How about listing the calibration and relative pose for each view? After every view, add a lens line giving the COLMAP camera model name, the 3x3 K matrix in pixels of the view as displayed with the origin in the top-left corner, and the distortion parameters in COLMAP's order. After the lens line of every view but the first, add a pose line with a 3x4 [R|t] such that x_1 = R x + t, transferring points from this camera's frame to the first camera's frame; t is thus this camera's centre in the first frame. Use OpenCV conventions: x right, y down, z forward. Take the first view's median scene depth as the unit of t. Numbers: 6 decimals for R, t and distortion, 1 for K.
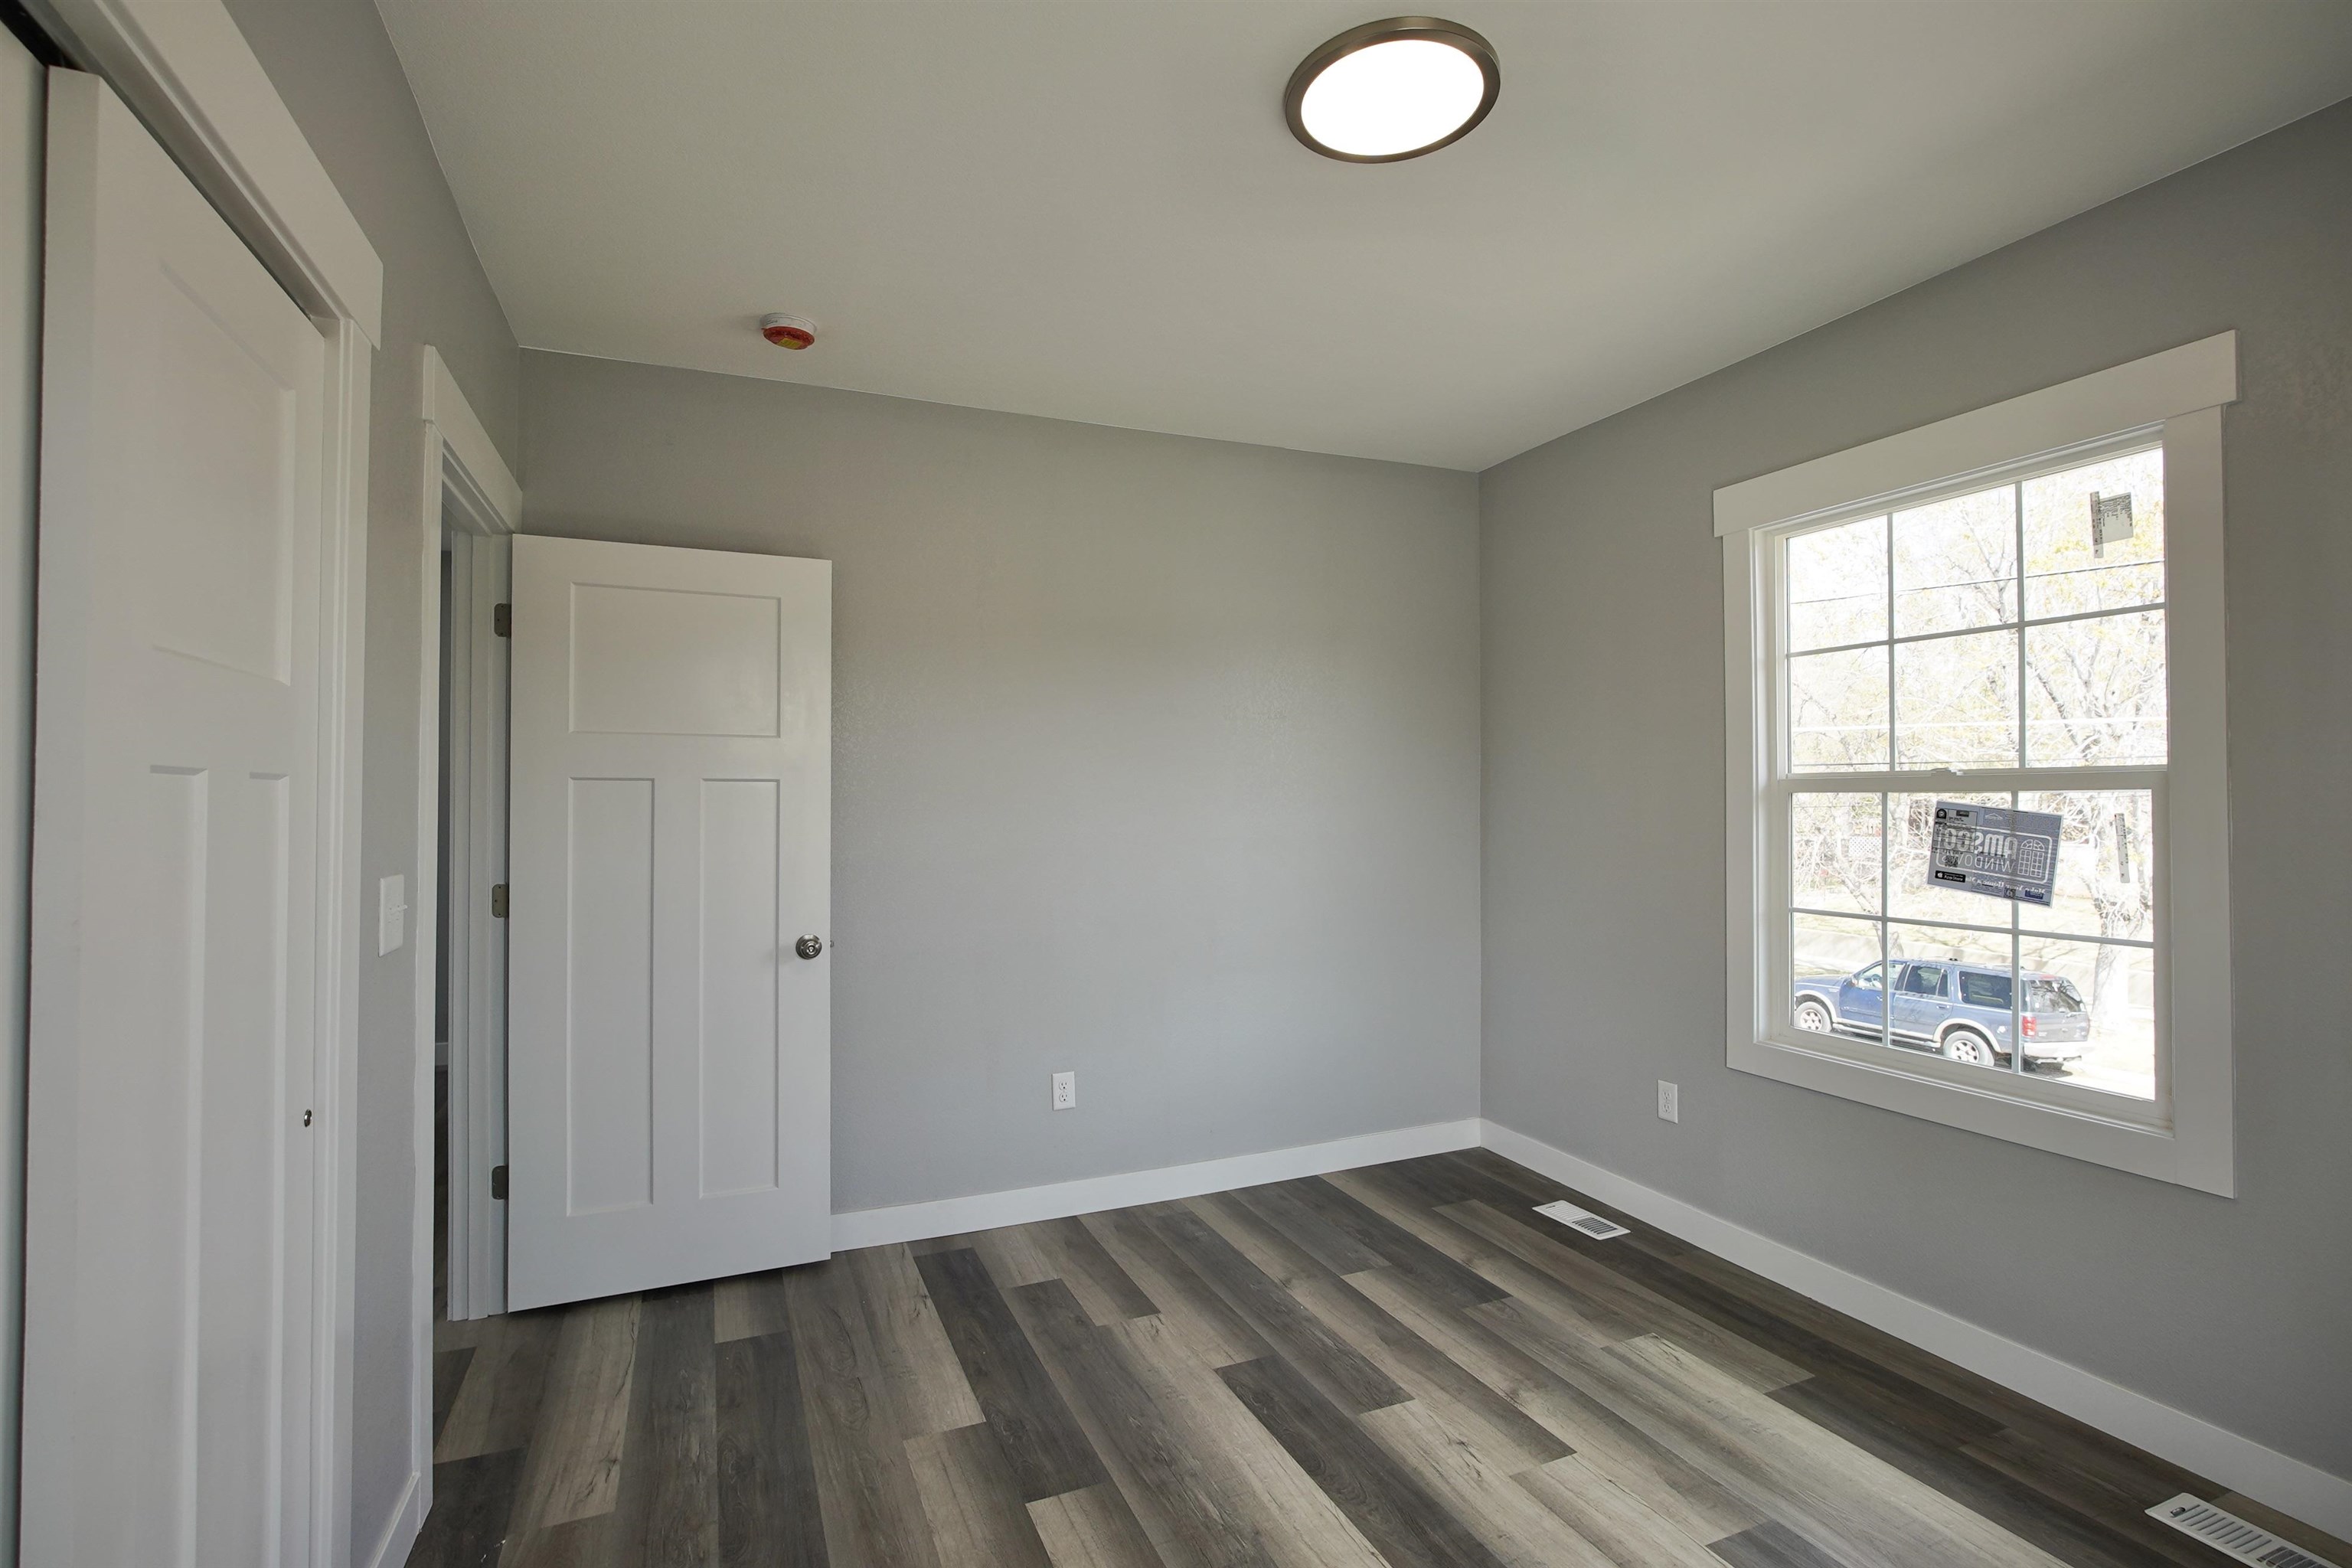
lens RADIAL K [[1079.3, 0, 1173.8], [0, 1079.3, 786.5], [0, 0, 1]] dist [-0.026234, 0.013851]
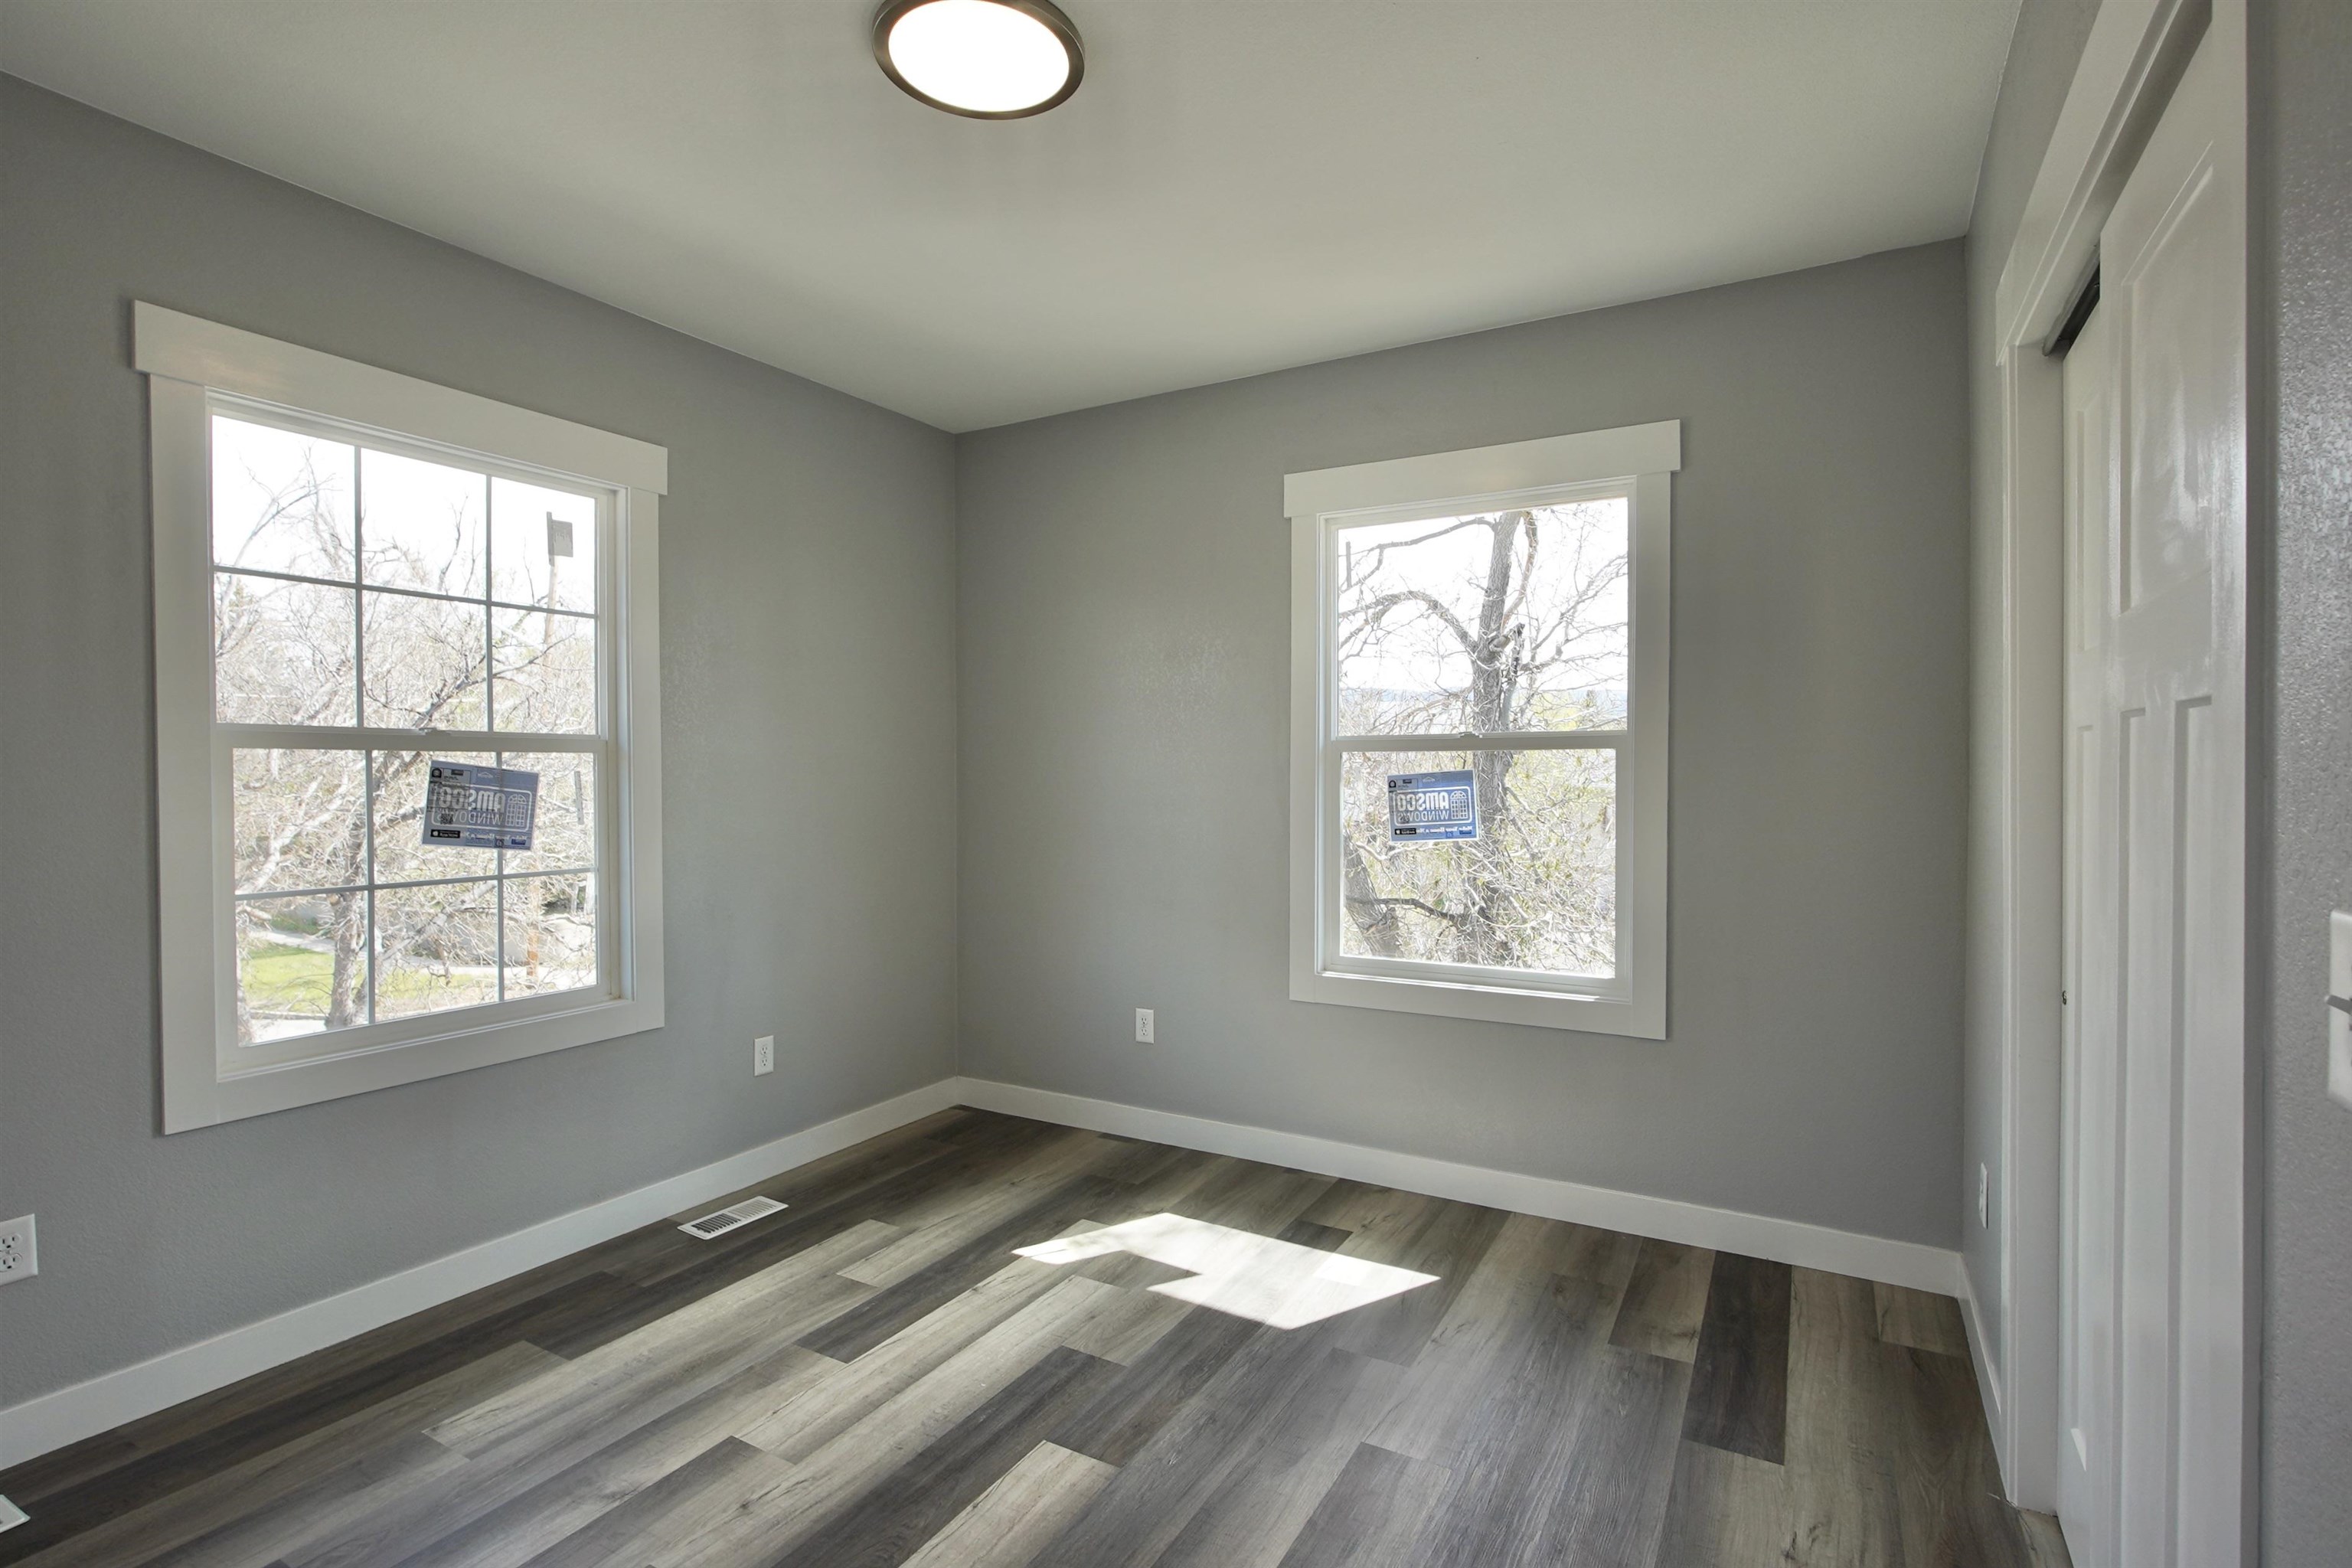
lens RADIAL K [[1124.0, 0, 1168.5], [0, 1124.0, 791.0], [0, 0, 1]] dist [-0.025891, 0.017796]
pose [[-0.593224, -0.012848, 0.804935, -0.558373], [-0.010465, 0.999911, 0.008248, 0.027343], [-0.804970, -0.003531, -0.593306, 1.094132]]
